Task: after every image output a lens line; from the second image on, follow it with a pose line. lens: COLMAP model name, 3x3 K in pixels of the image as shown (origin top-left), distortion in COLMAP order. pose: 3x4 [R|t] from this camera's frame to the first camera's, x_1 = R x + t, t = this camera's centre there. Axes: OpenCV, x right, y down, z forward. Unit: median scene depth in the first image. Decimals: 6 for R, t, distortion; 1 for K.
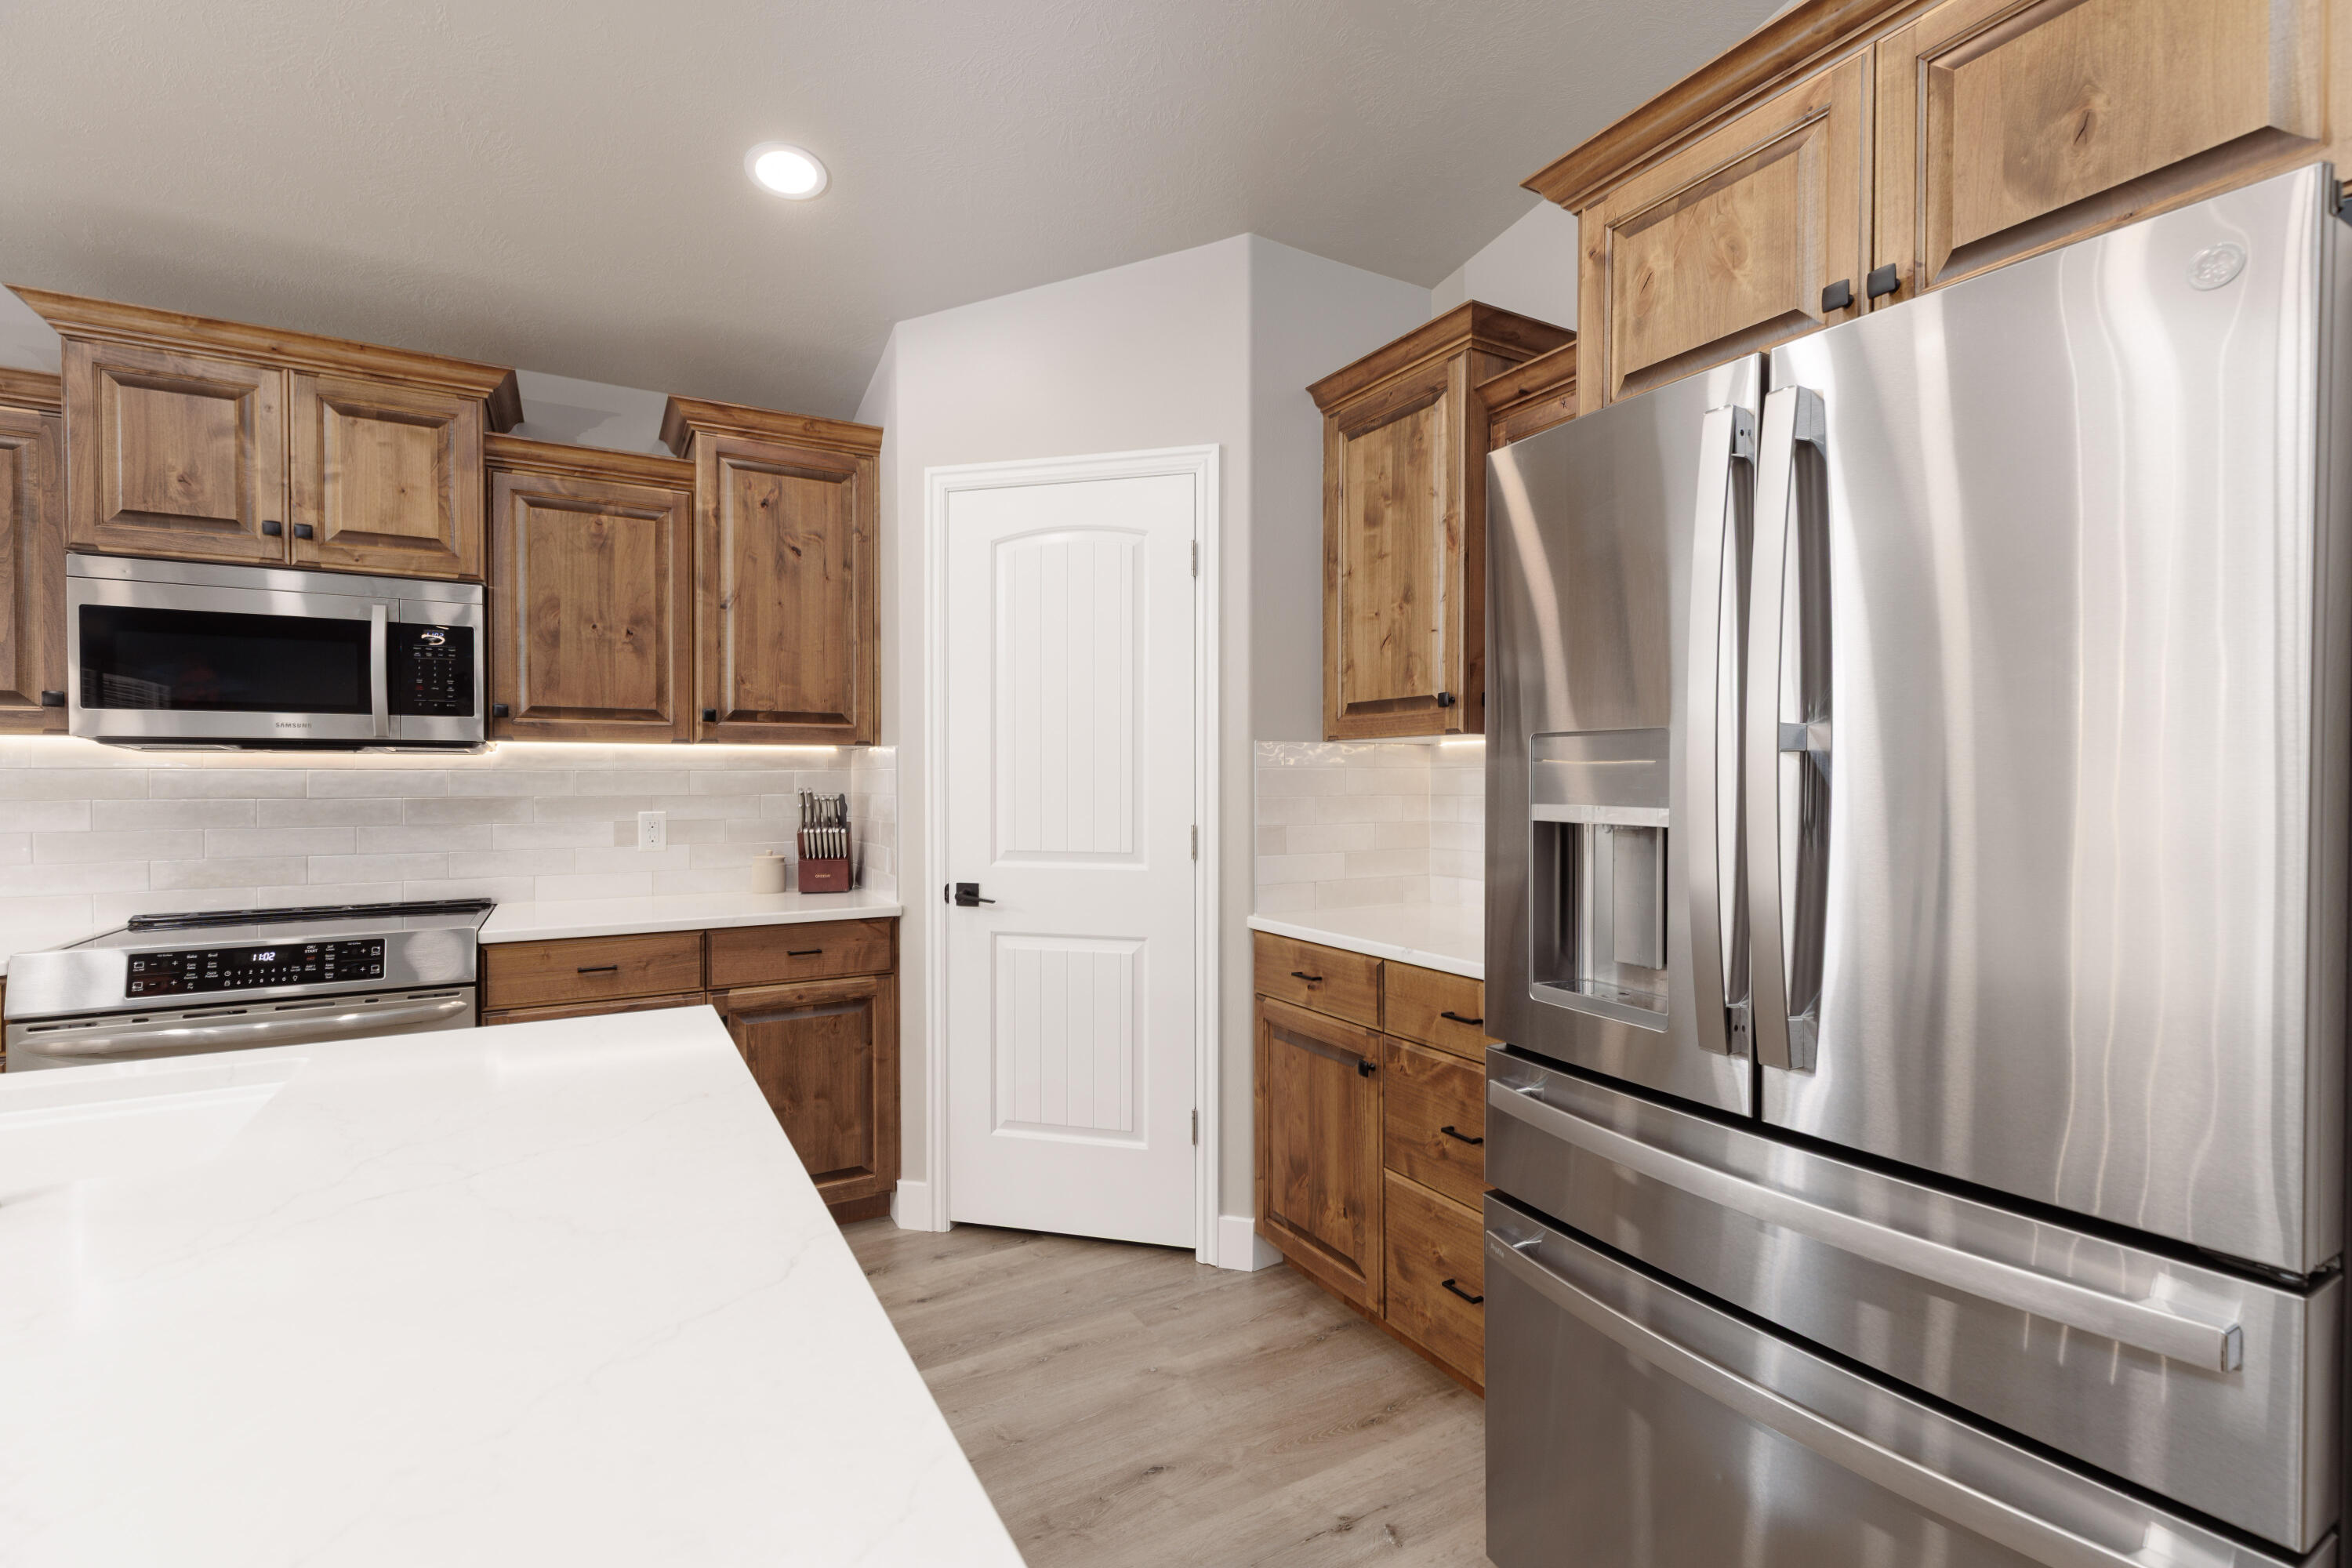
lens RADIAL K [[1057.6, 0, 1192.1], [0, 1057.6, 786.4], [0, 0, 1]] dist [0.010296, -0.003001]
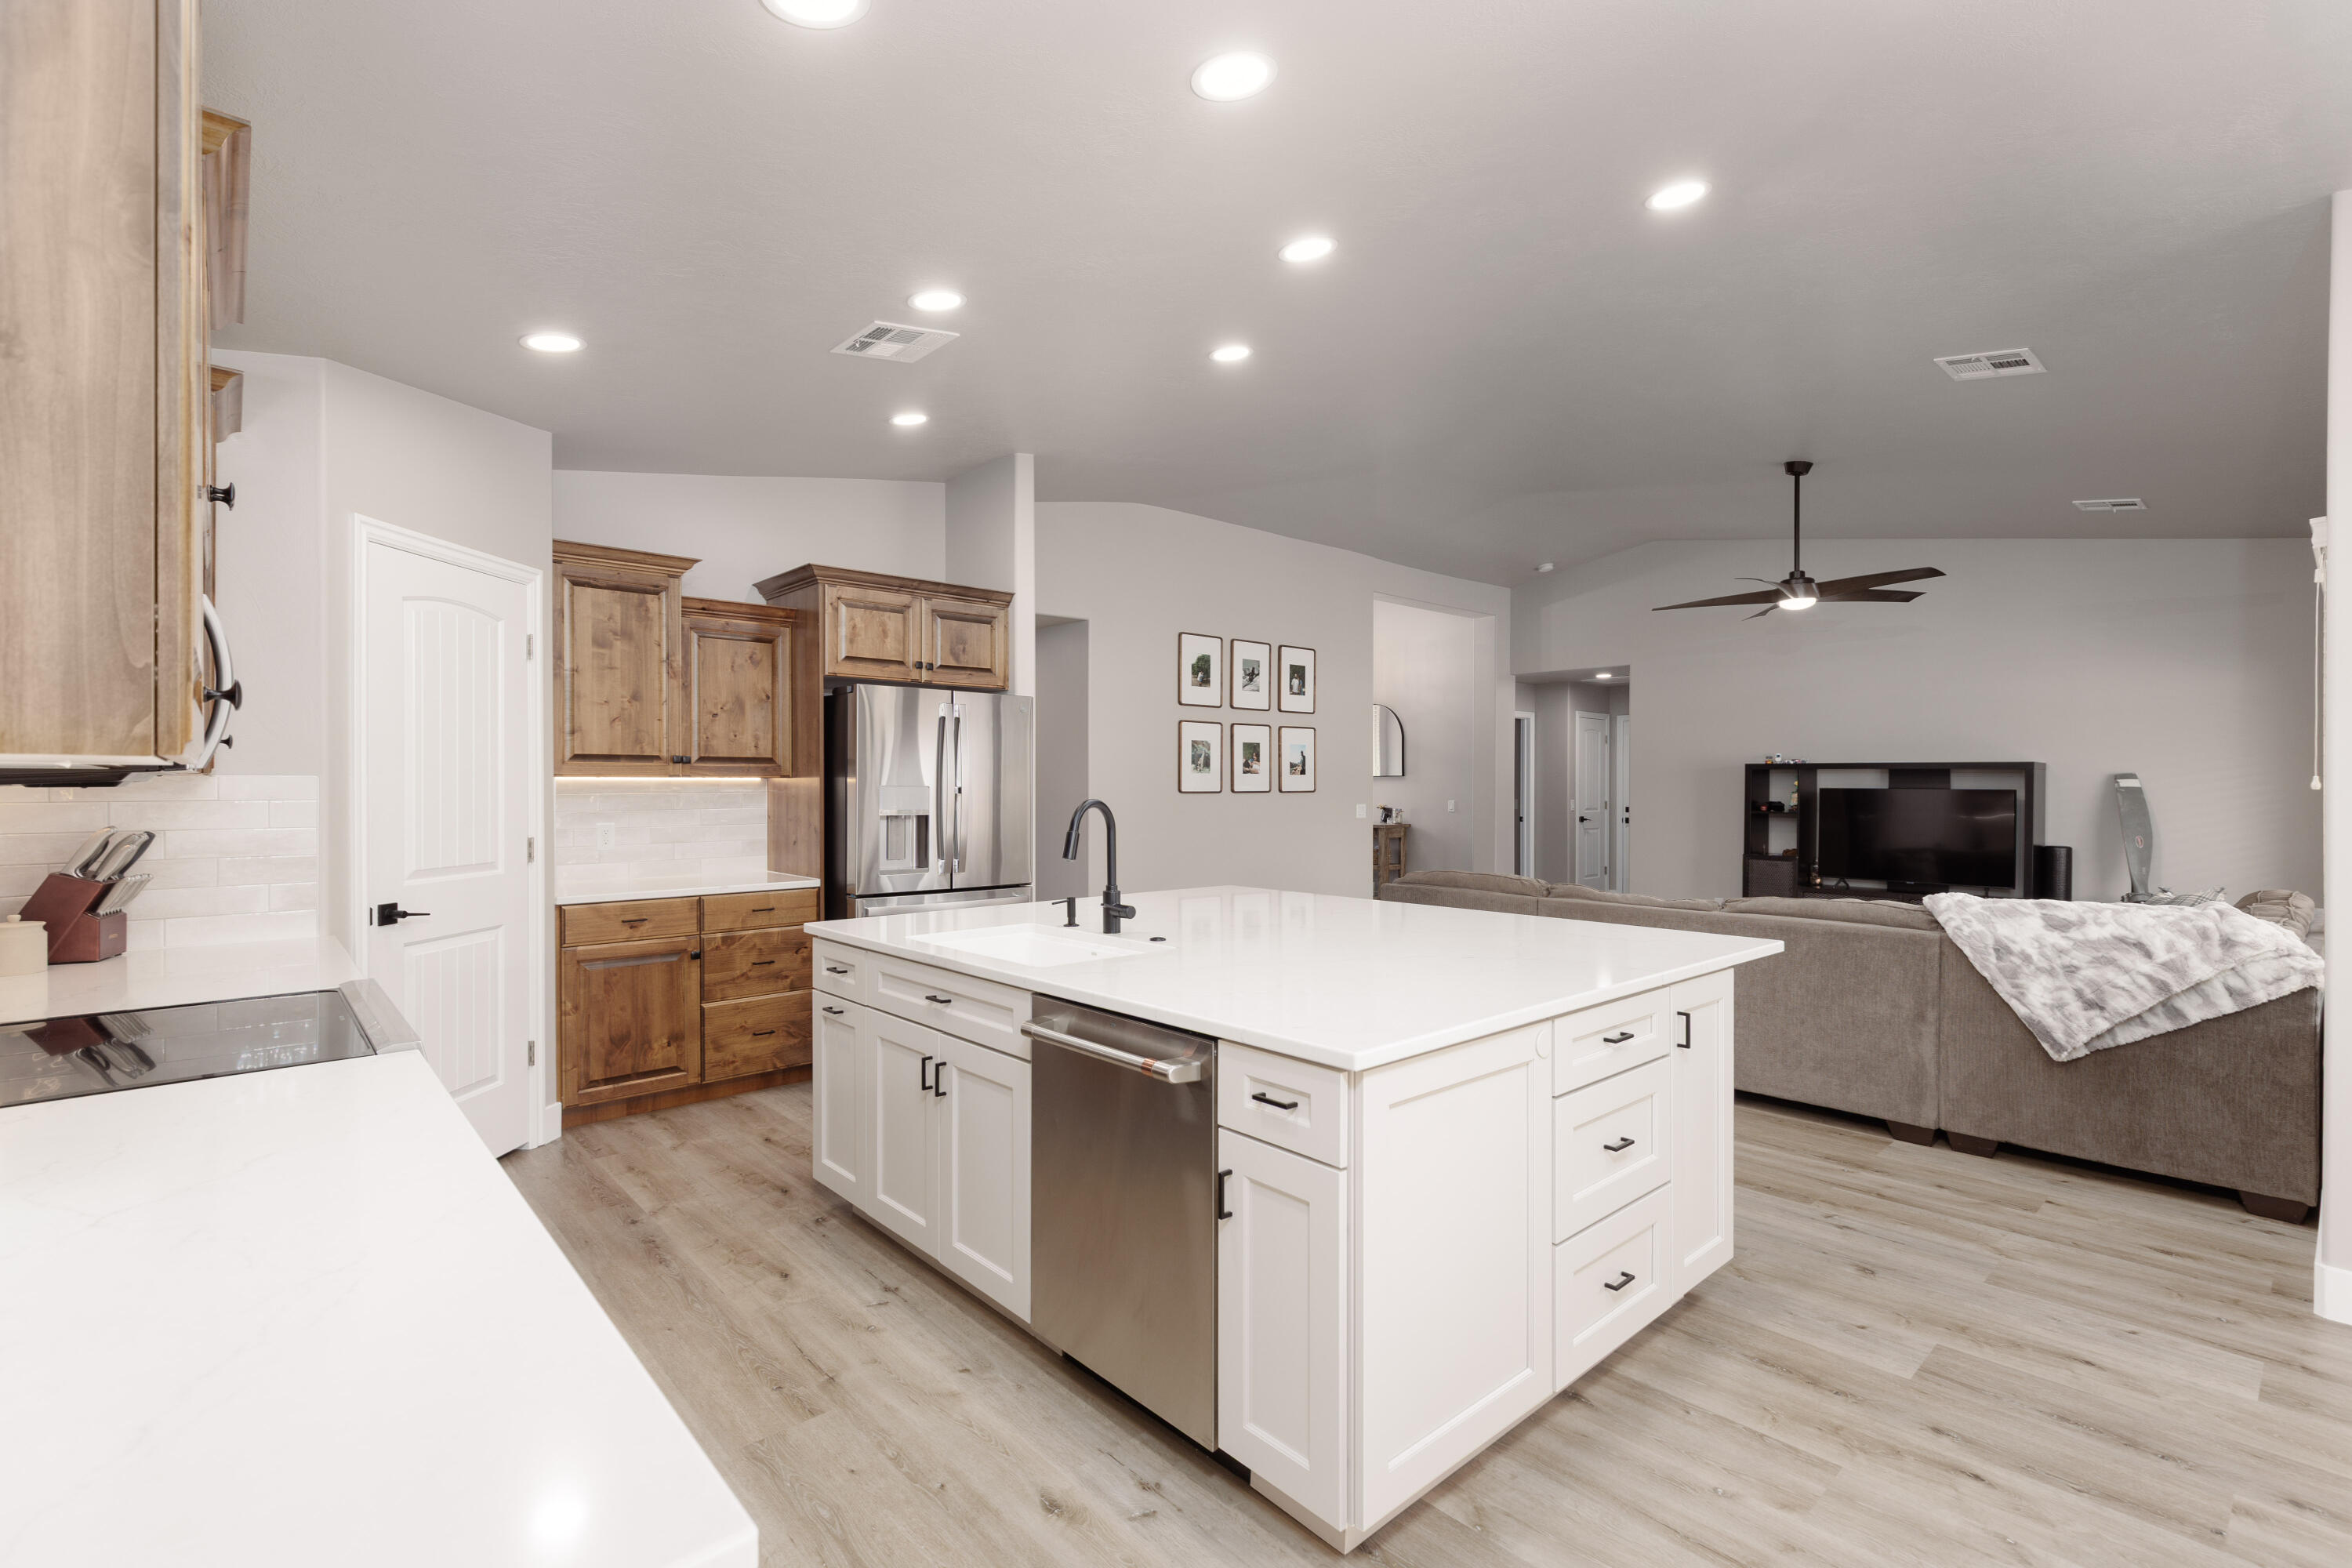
lens RADIAL K [[1057.6, 0, 1198.1], [0, 1057.6, 789.0], [0, 0, 1]] dist [0.010296, -0.003001]
pose [[-0.225014, -0.004349, 0.974346, -1.634104], [0.006290, 0.999963, 0.005916, -0.031589], [-0.974335, 0.007460, -0.224978, 0.474667]]
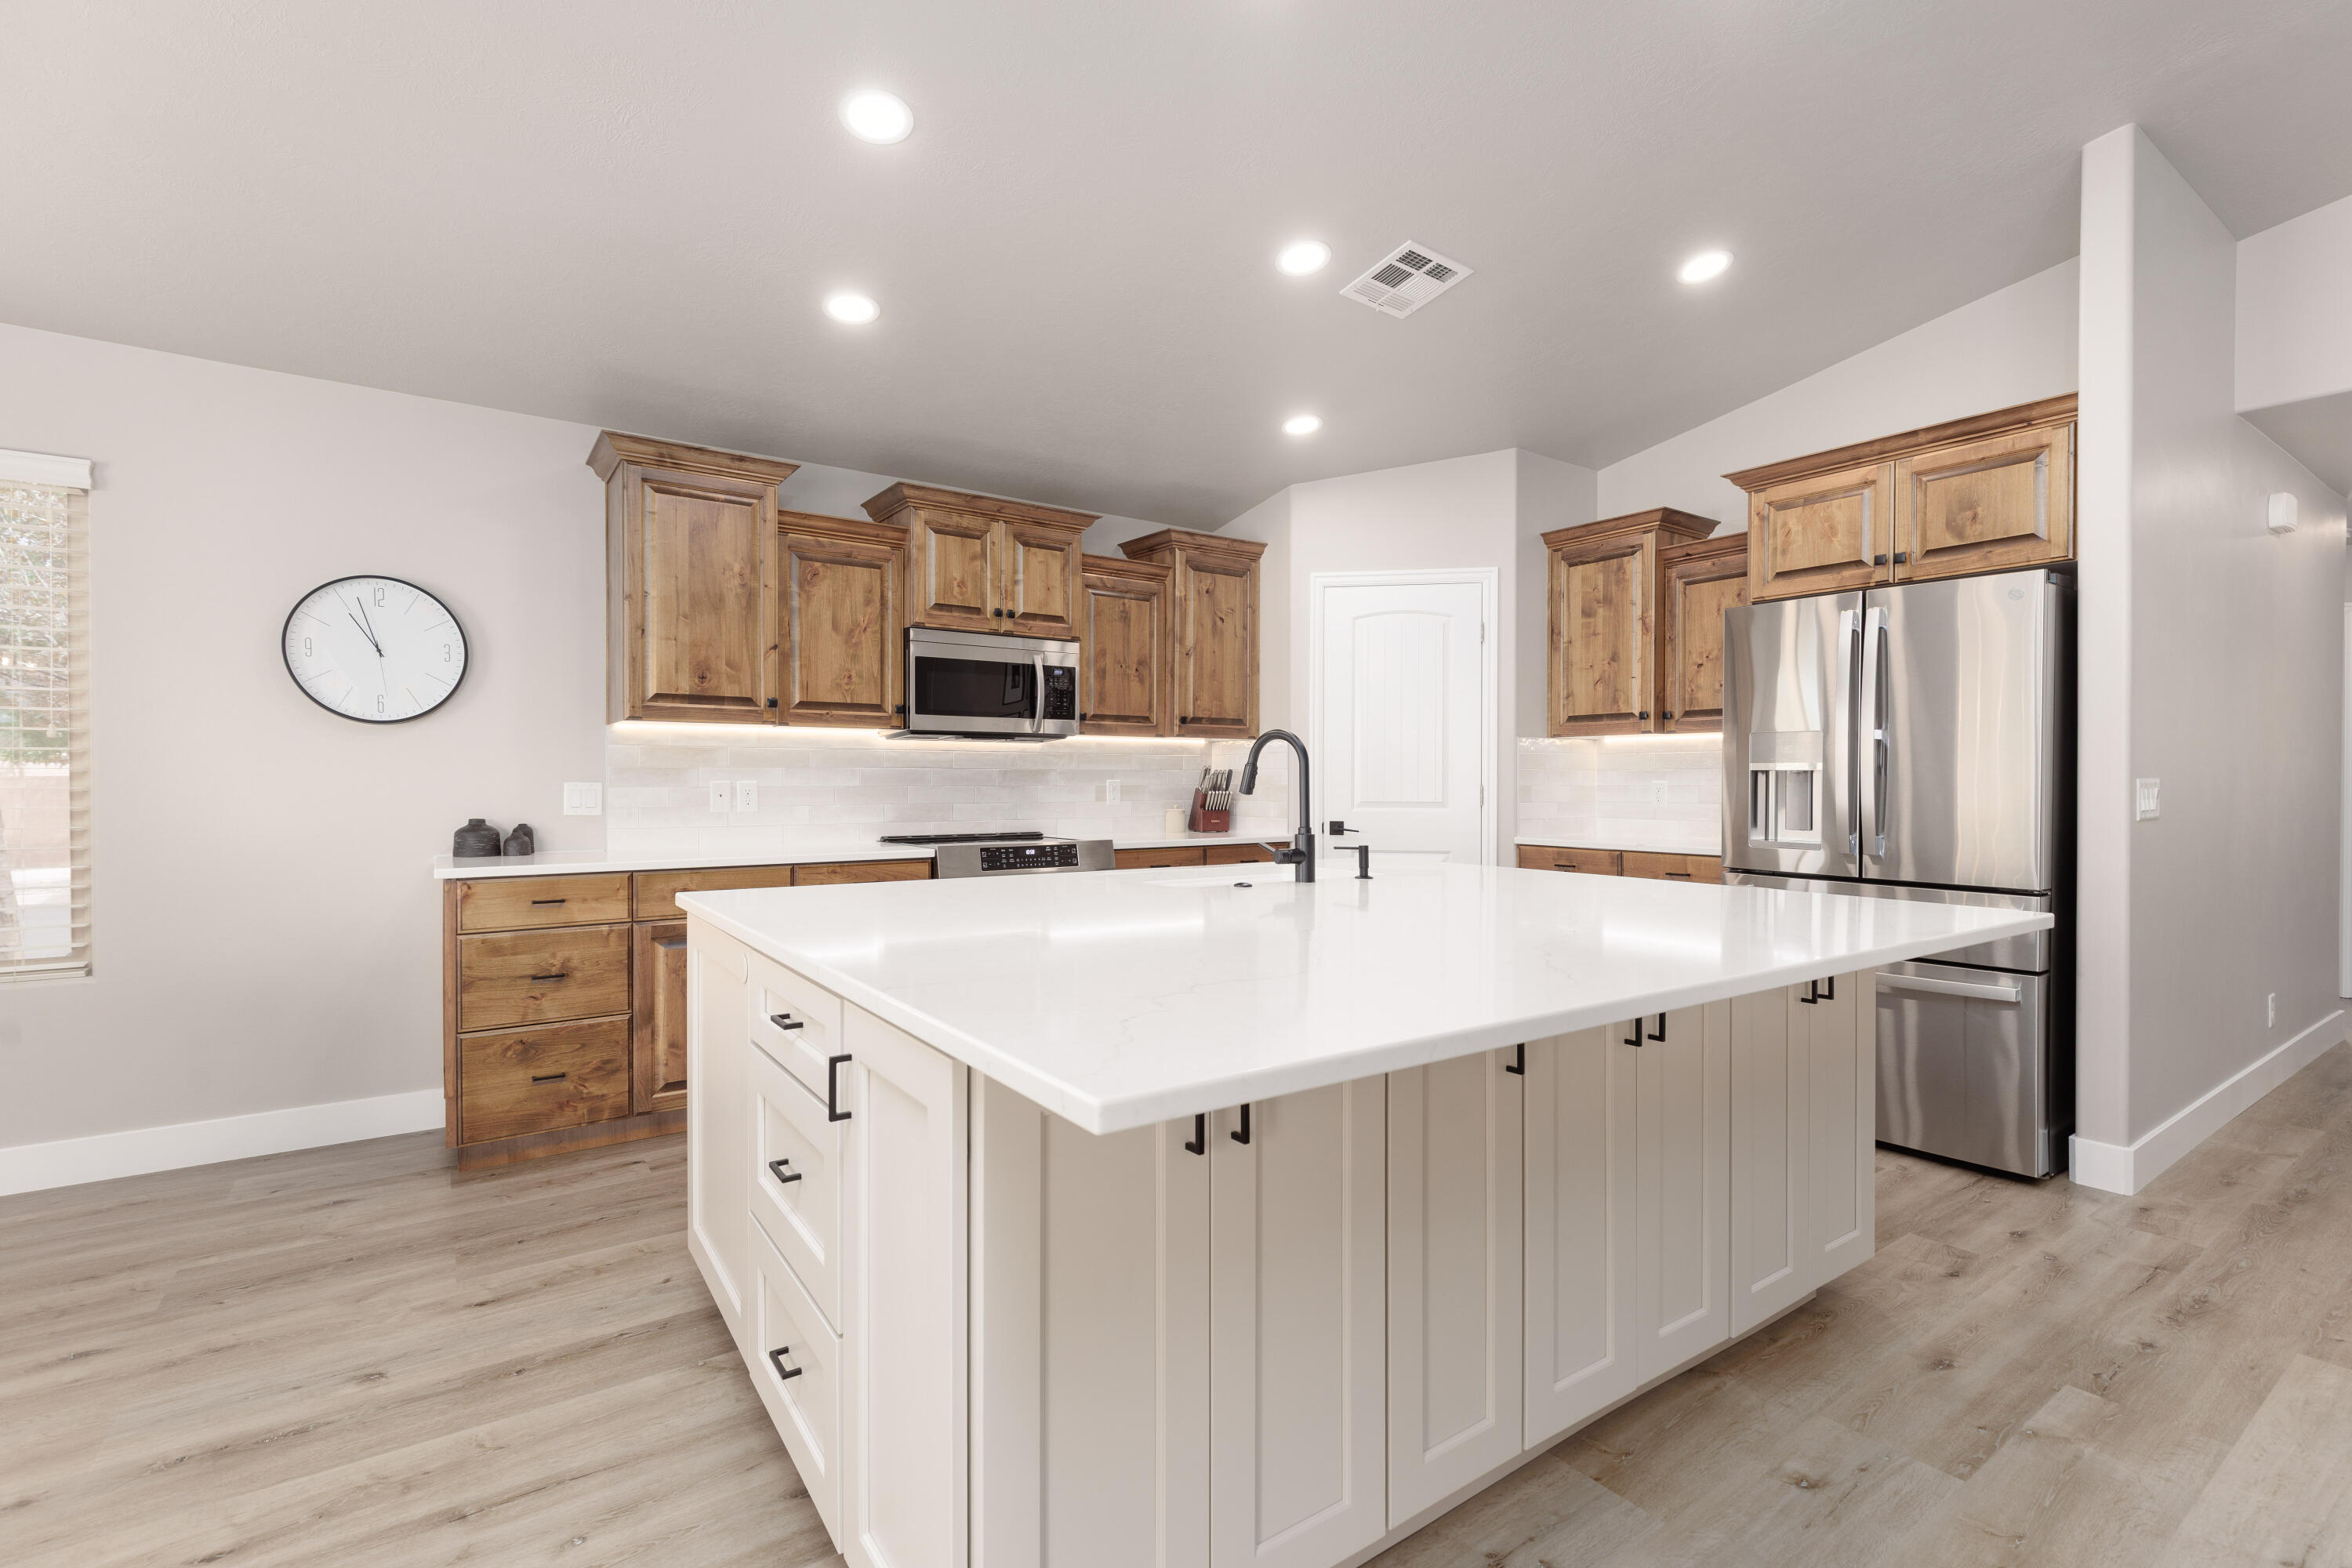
lens RADIAL K [[1057.6, 0, 1190.7], [0, 1057.6, 792.3], [0, 0, 1]] dist [0.010296, -0.003001]
pose [[0.995260, 0.000485, 0.097248, -0.672142], [-0.000897, 0.999991, 0.004194, 0.043049], [-0.097245, -0.004261, 0.995251, -0.716806]]
